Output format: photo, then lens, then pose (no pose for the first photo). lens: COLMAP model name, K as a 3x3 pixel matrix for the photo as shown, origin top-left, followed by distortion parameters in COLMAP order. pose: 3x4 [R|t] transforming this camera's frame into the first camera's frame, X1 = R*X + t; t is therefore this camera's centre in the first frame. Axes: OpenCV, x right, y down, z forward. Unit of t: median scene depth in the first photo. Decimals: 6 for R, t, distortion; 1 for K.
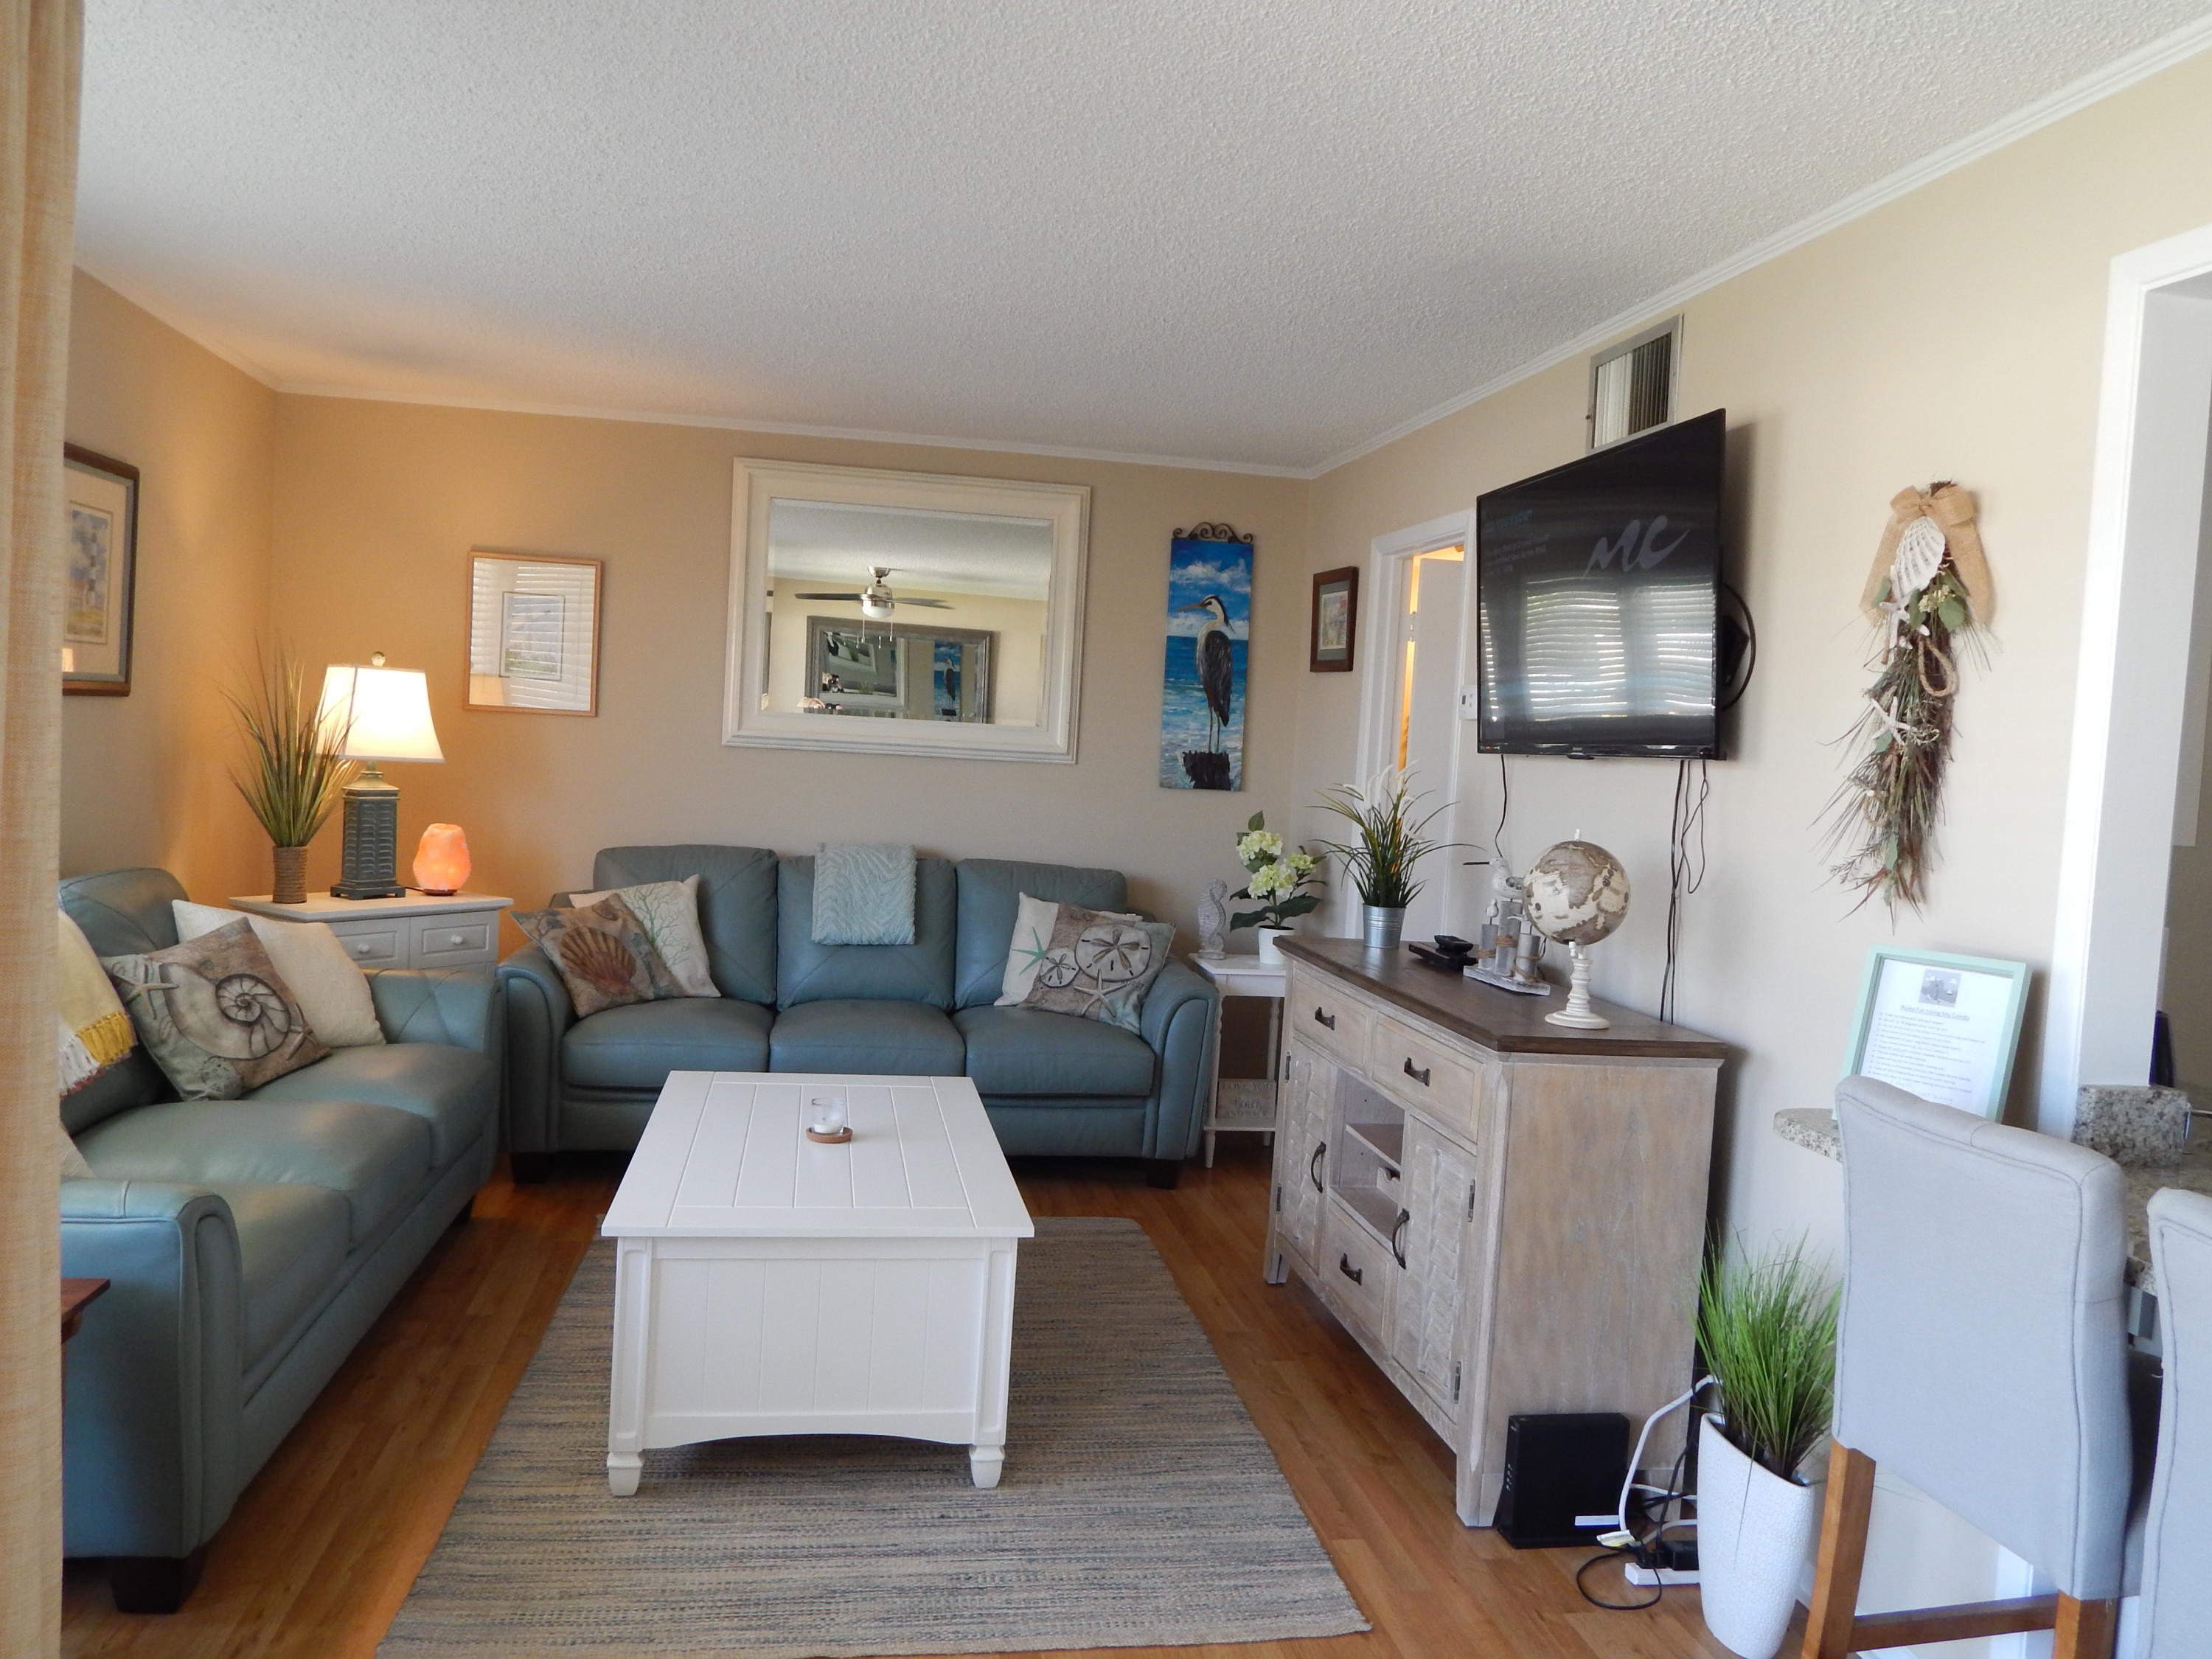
lens RADIAL K [[1609.1, 0, 1111.2], [0, 1609.1, 811.4], [0, 0, 1]] dist [-0.002582, -0.006573]
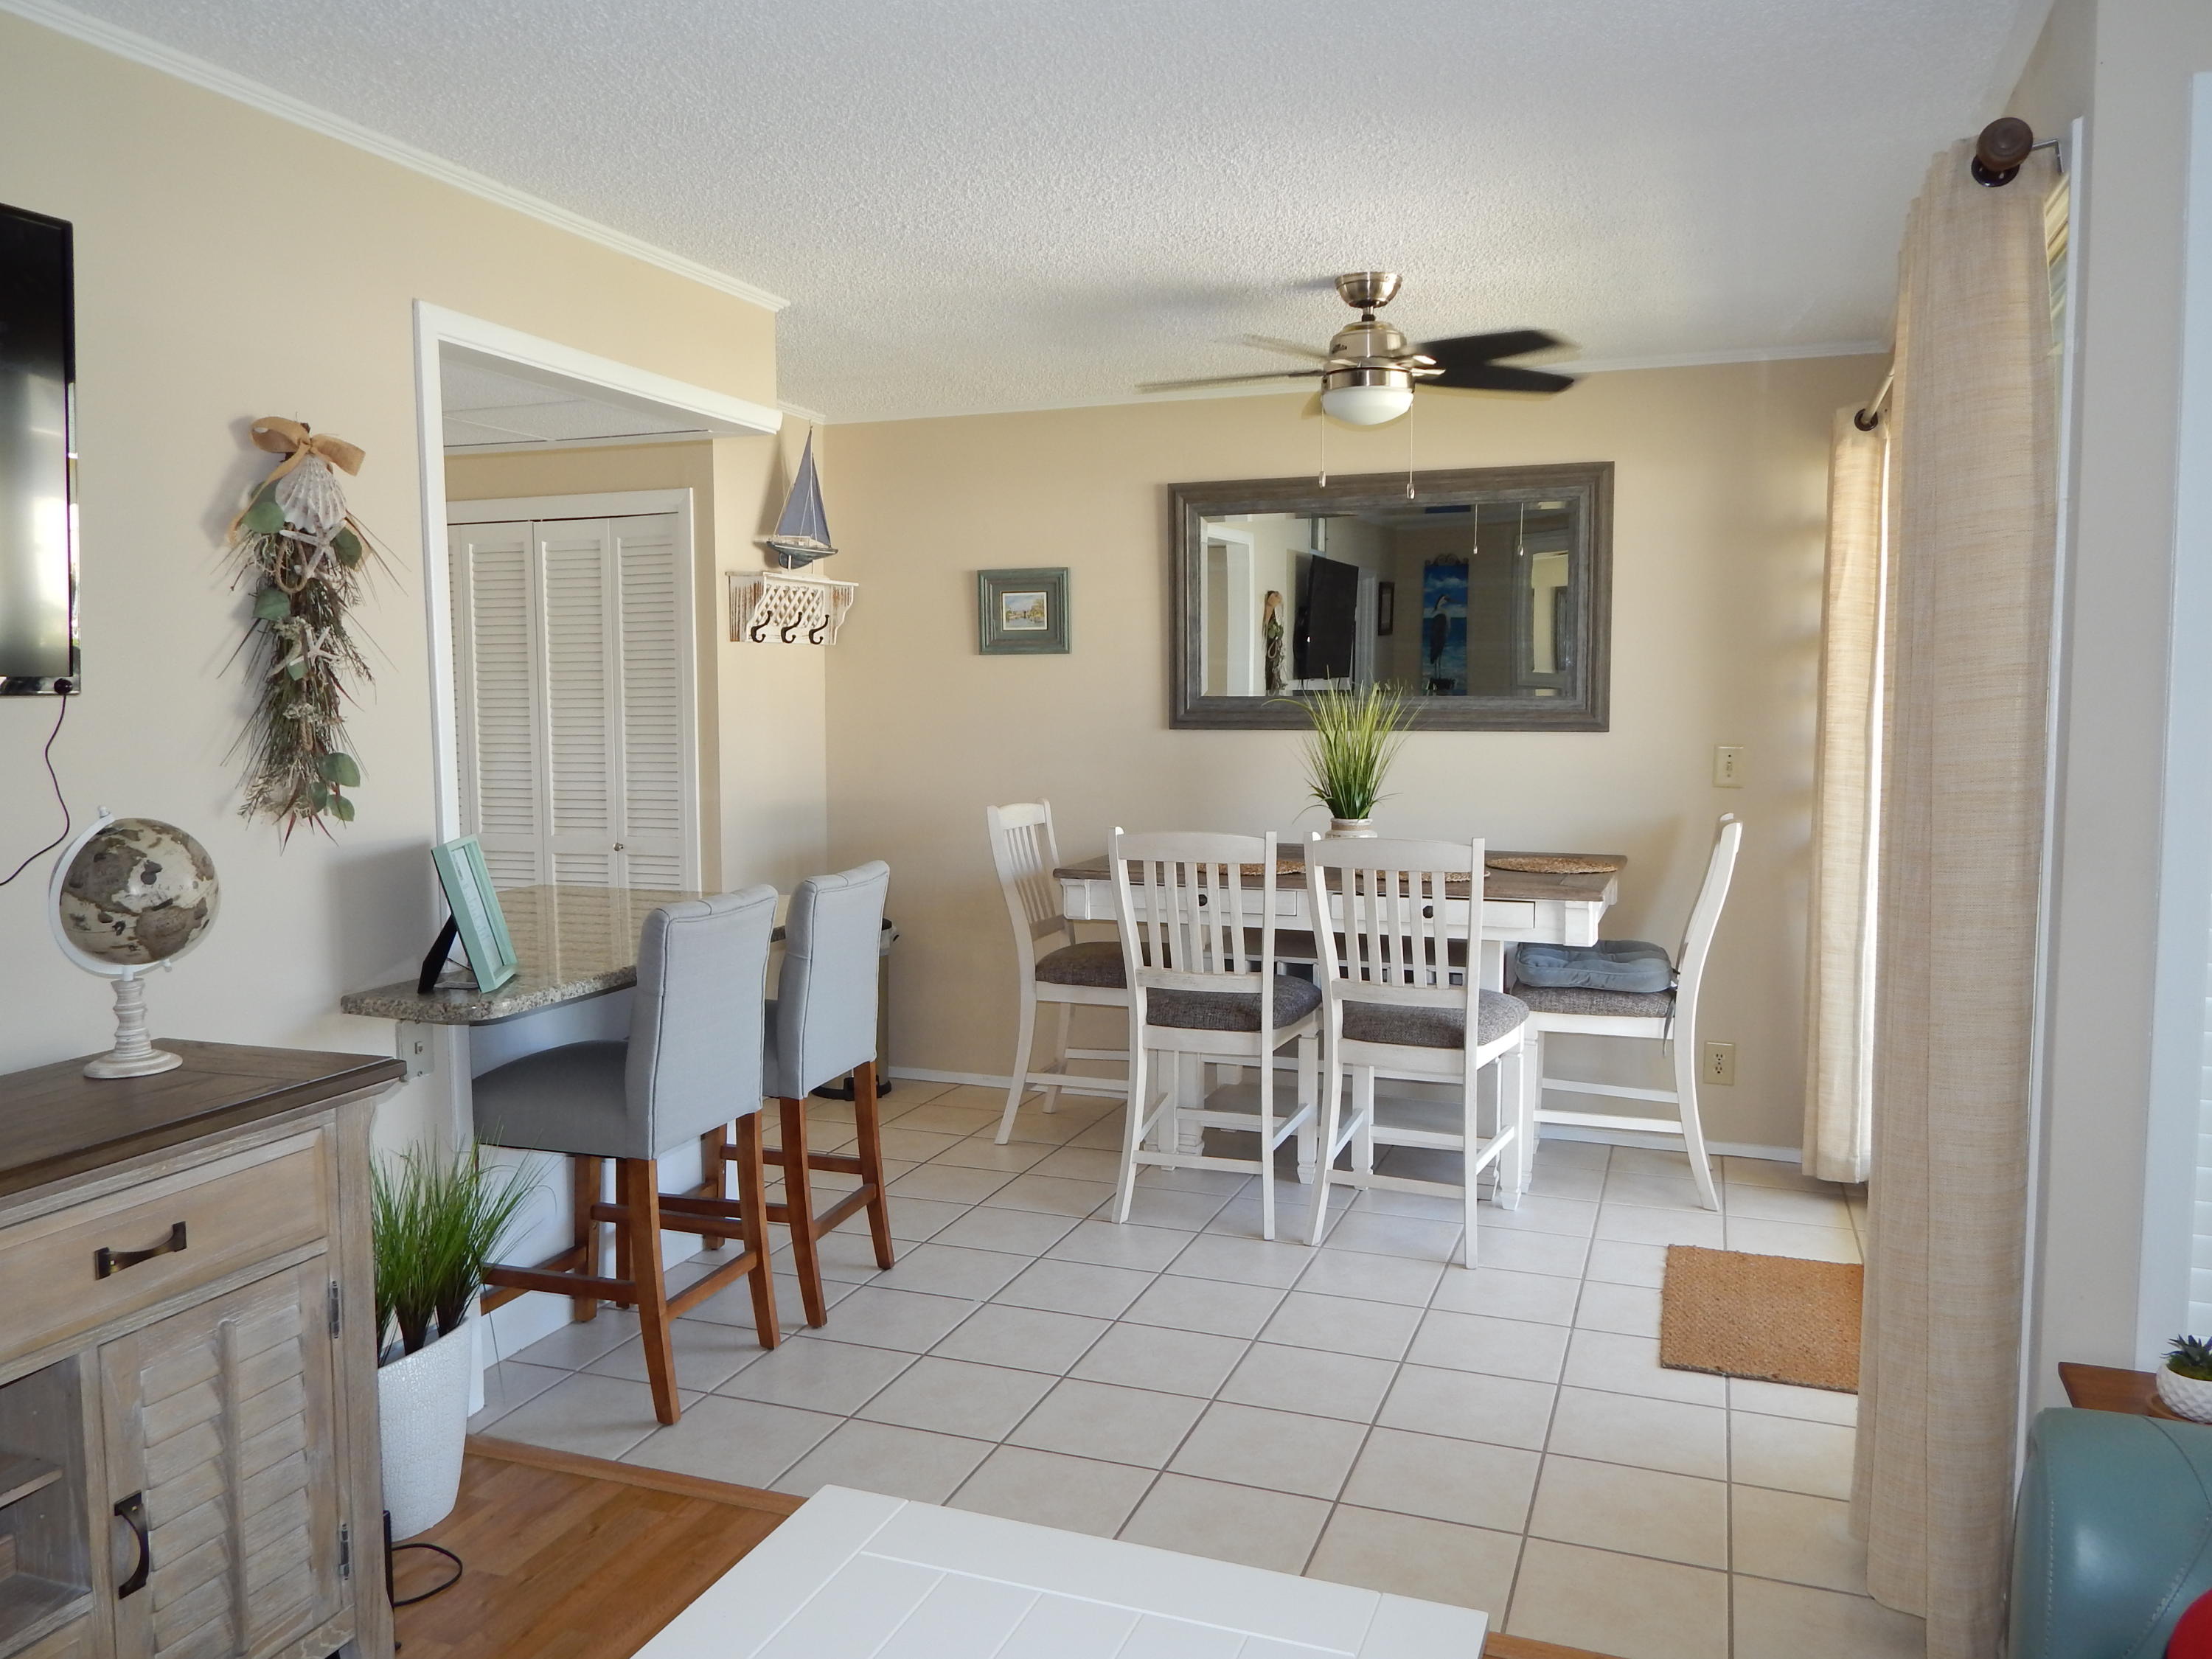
lens RADIAL K [[1648.6, 0, 1112.7], [0, 1648.6, 813.9], [0, 0, 1]] dist [0.018558, -0.002651]
pose [[-0.858109, -0.092681, 0.505034, -0.376296], [-0.021934, 0.989294, 0.144280, -0.085525], [-0.512999, 0.112730, -0.850955, 1.200252]]
